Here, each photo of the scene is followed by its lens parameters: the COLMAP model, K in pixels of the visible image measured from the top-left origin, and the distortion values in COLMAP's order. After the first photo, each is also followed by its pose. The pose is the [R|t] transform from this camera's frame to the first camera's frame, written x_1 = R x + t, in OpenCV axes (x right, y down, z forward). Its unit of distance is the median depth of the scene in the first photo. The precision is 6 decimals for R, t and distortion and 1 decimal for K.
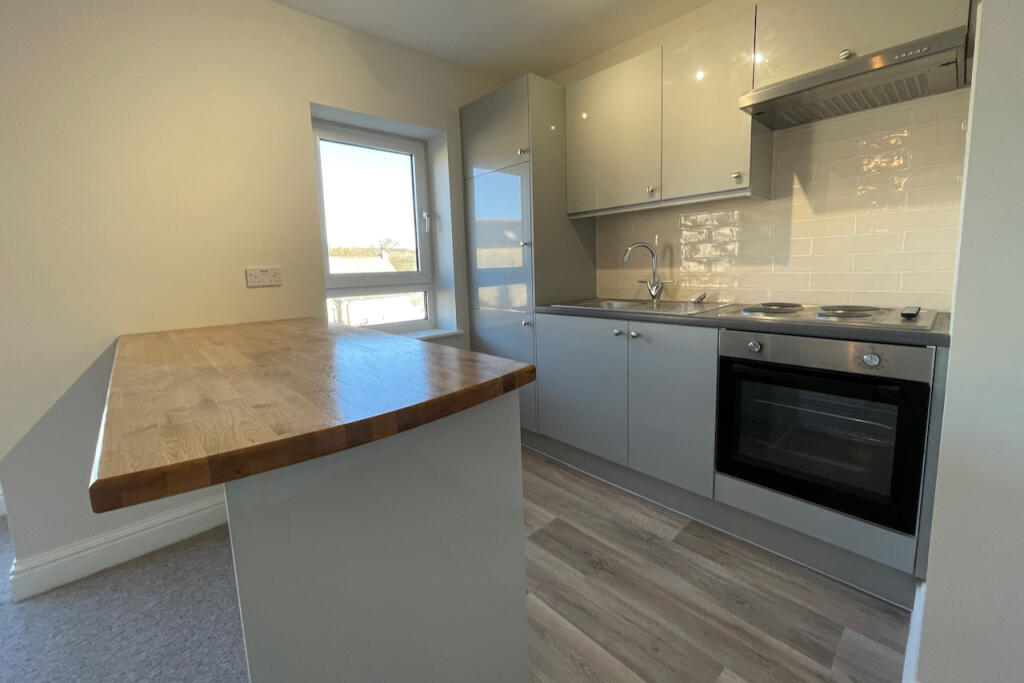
lens RADIAL K [[413.8, 0, 509.6], [0, 413.8, 320.1], [0, 0, 1]] dist [-0.007604, -0.000280]
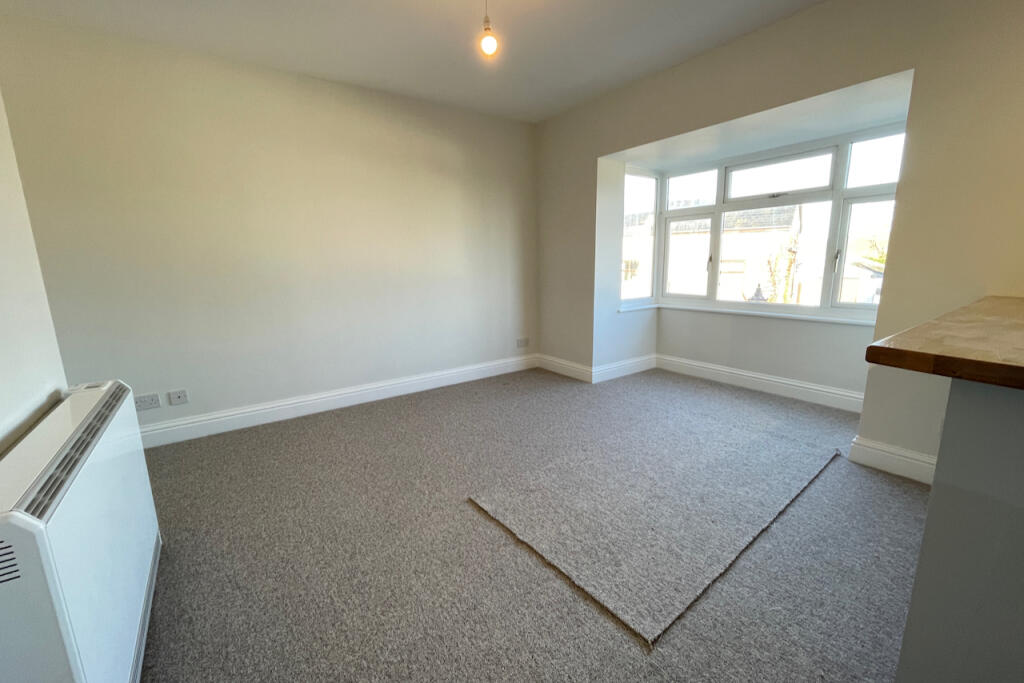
lens RADIAL K [[410.9, 0, 512.0], [0, 410.9, 341.5], [0, 0, 1]] dist [-0.009909, 0.000115]
pose [[-0.131466, 0.220298, -0.966533, 0.270570], [-0.102279, 0.966777, 0.234265, 0.027103], [0.986030, 0.129654, -0.104566, -0.117972]]
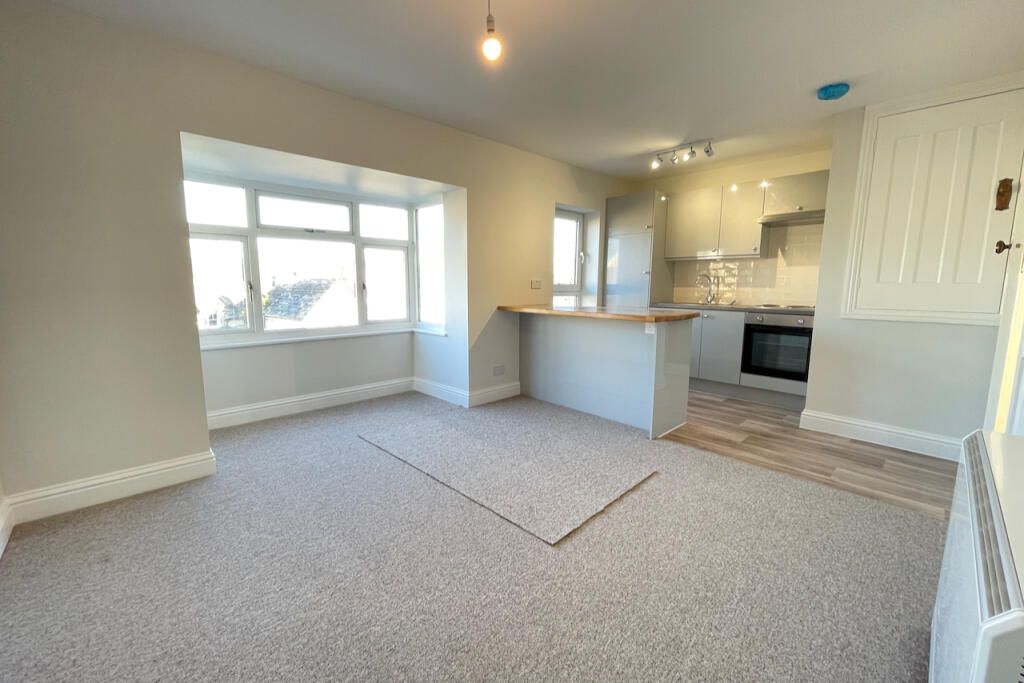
lens RADIAL K [[410.9, 0, 512.0], [0, 410.9, 341.5], [0, 0, 1]] dist [-0.009909, 0.000115]
pose [[0.999350, 0.034797, 0.009399, -0.809454], [-0.034905, 0.999324, 0.011539, 0.194053], [-0.008991, -0.011859, 0.999889, -1.288414]]
